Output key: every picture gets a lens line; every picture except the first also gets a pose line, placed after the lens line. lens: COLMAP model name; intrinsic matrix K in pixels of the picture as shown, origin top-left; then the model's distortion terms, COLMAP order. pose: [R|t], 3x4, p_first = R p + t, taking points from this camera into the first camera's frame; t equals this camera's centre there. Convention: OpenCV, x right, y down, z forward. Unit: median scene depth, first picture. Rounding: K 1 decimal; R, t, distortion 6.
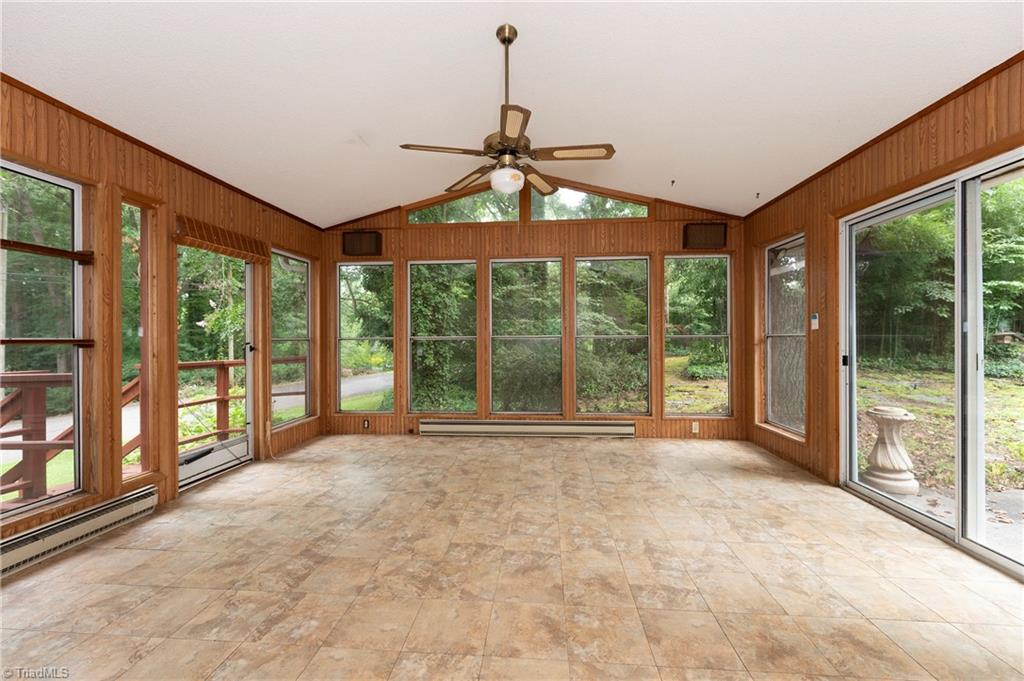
lens RADIAL K [[405.2, 0, 510.6], [0, 405.2, 339.2], [0, 0, 1]] dist [0.000902, 0.000182]
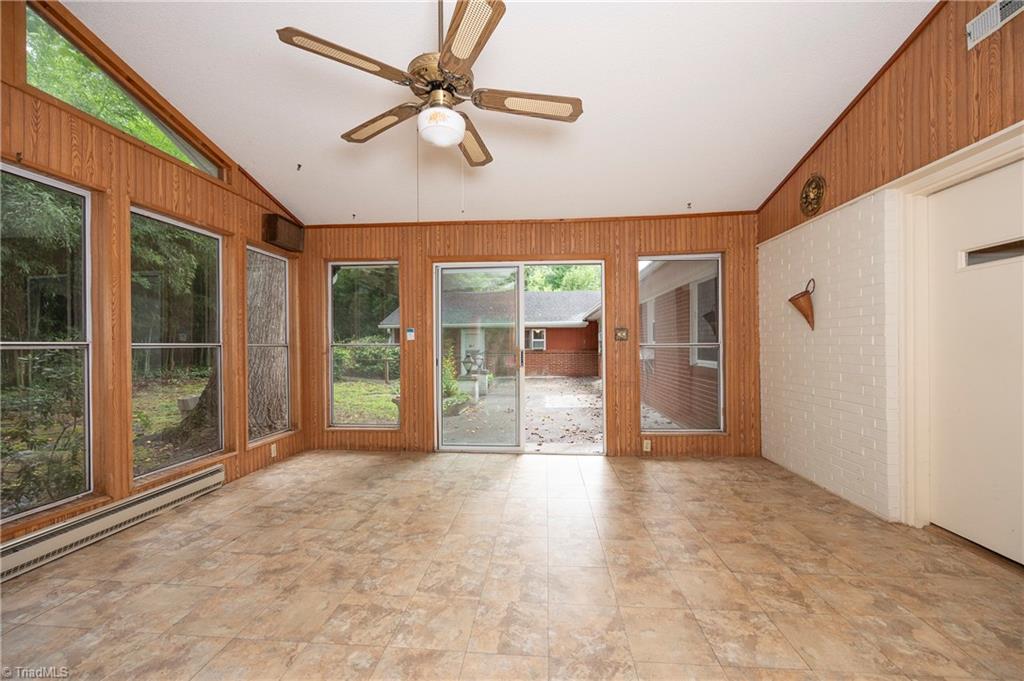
lens RADIAL K [[405.2, 0, 509.1], [0, 405.2, 345.7], [0, 0, 1]] dist [0.000902, 0.000182]
pose [[0.006438, 0.005068, 0.999966, -0.611216], [0.008610, 0.999950, -0.005124, 0.003291], [-0.999942, 0.008642, 0.006394, 0.732952]]
